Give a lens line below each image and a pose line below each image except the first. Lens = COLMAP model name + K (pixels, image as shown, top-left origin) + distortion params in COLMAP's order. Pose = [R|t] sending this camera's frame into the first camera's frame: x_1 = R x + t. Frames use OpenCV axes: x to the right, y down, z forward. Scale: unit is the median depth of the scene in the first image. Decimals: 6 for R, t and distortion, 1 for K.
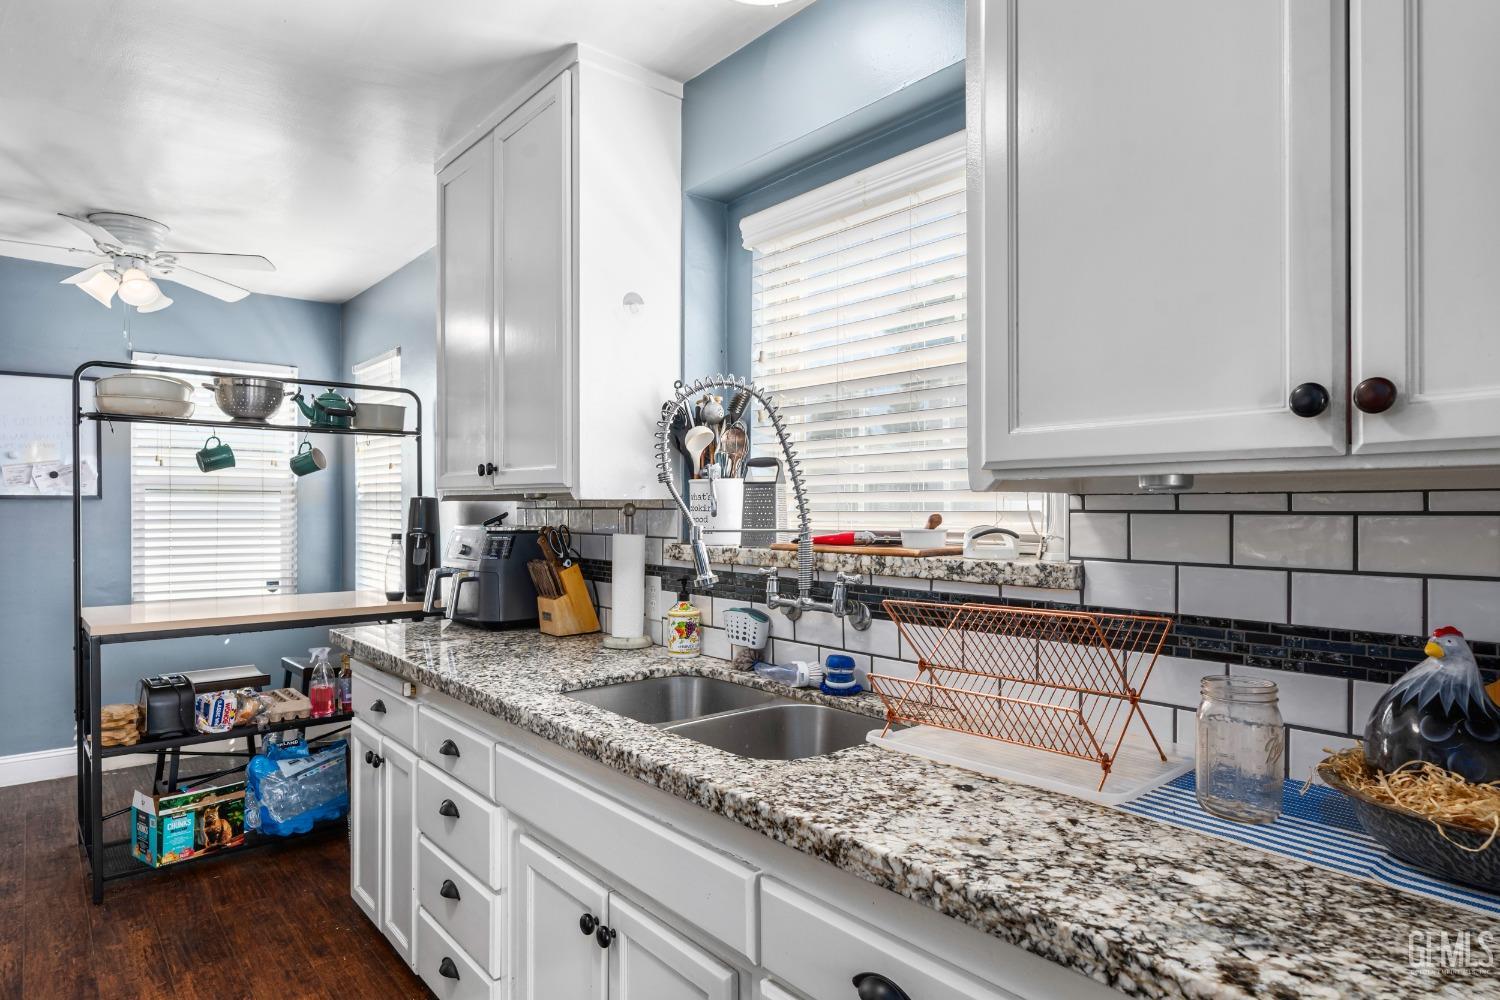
lens RADIAL K [[855.8, 0, 751.4], [0, 855.8, 512.6], [0, 0, 1]] dist [-0.005604, 0.003377]
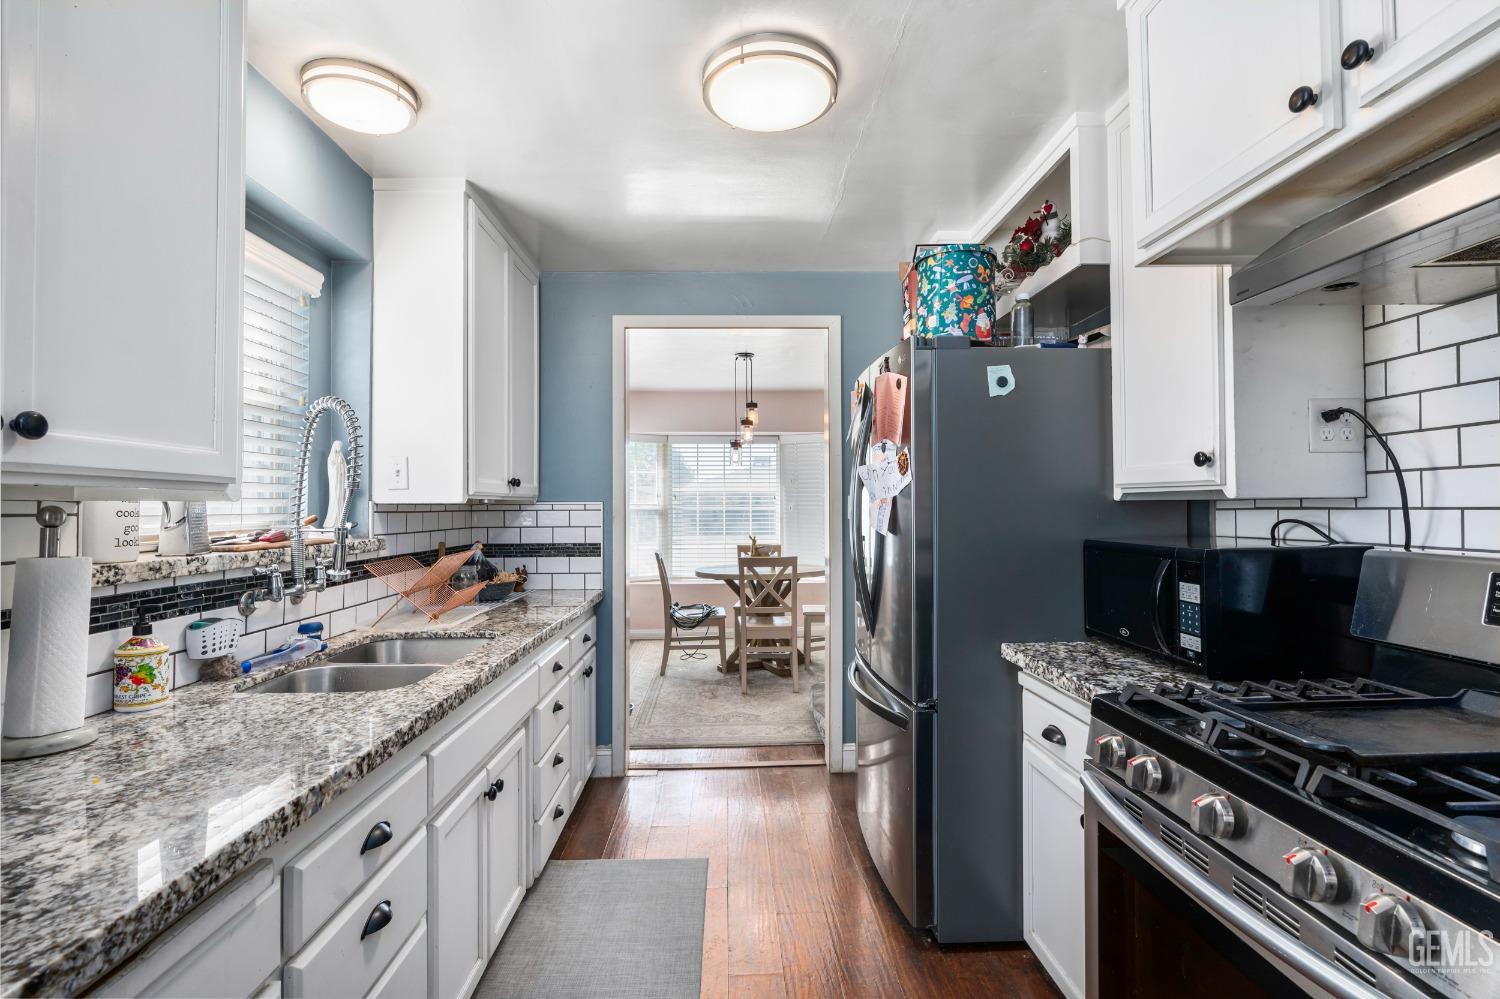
lens RADIAL K [[721.0, 0, 746.8], [0, 721.0, 496.1], [0, 0, 1]] dist [-0.002179, 0.001530]
pose [[-0.776738, 0.011844, 0.629712, -0.996208], [0.007795, 0.999927, -0.009192, -0.011509], [-0.629776, -0.002231, -0.776774, 1.279606]]
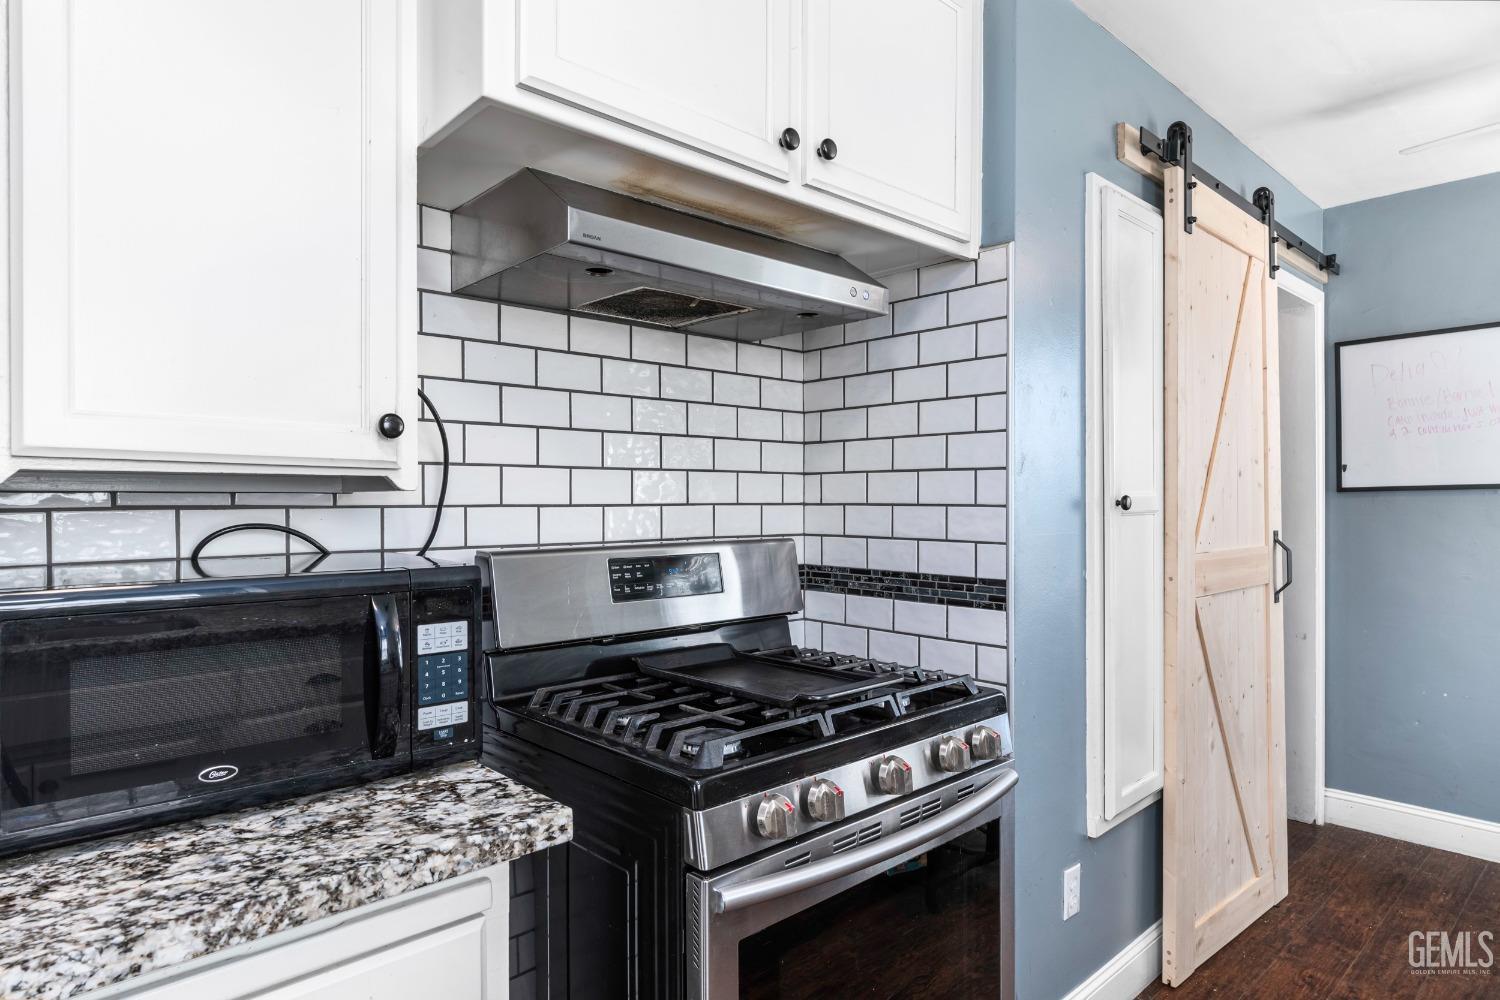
lens RADIAL K [[855.8, 0, 751.4], [0, 855.8, 512.6], [0, 0, 1]] dist [-0.005604, 0.003377]
pose [[0.038906, 0.009222, -0.999200, -0.259026], [-0.002424, 0.999955, 0.009134, -0.002201], [0.999240, 0.002066, 0.038927, 0.538477]]
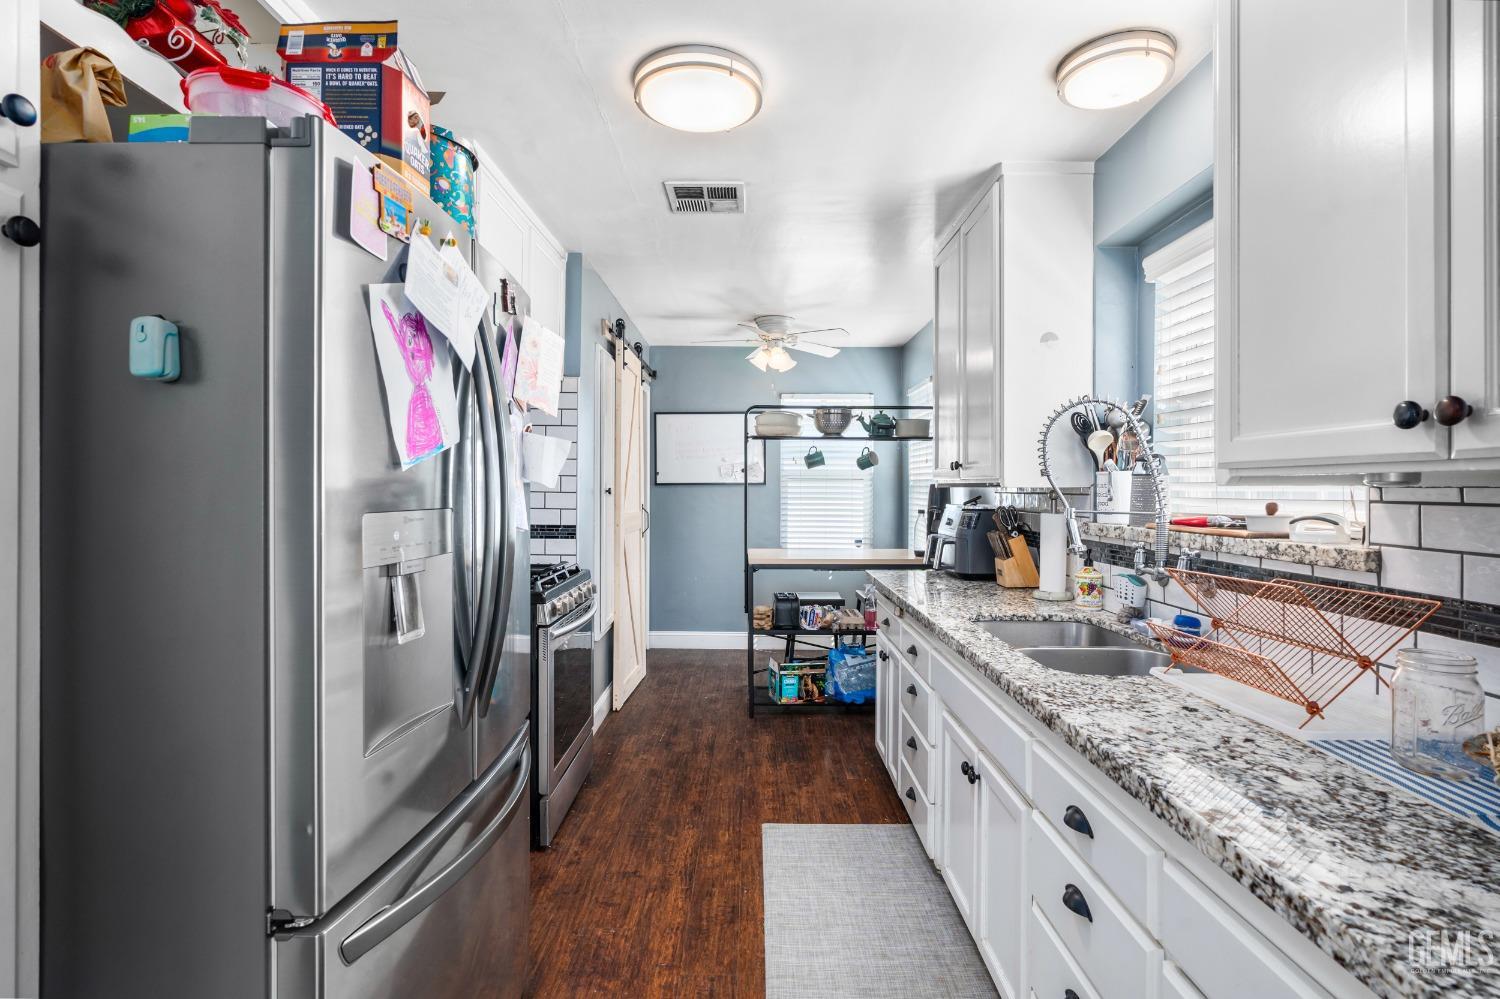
lens RADIAL K [[721.0, 0, 746.8], [0, 721.0, 496.1], [0, 0, 1]] dist [-0.002179, 0.001530]
pose [[0.756456, 0.009714, -0.653972, 0.267733], [-0.006919, 0.999953, 0.006851, -0.007121], [0.654008, -0.000658, 0.756487, -0.173476]]
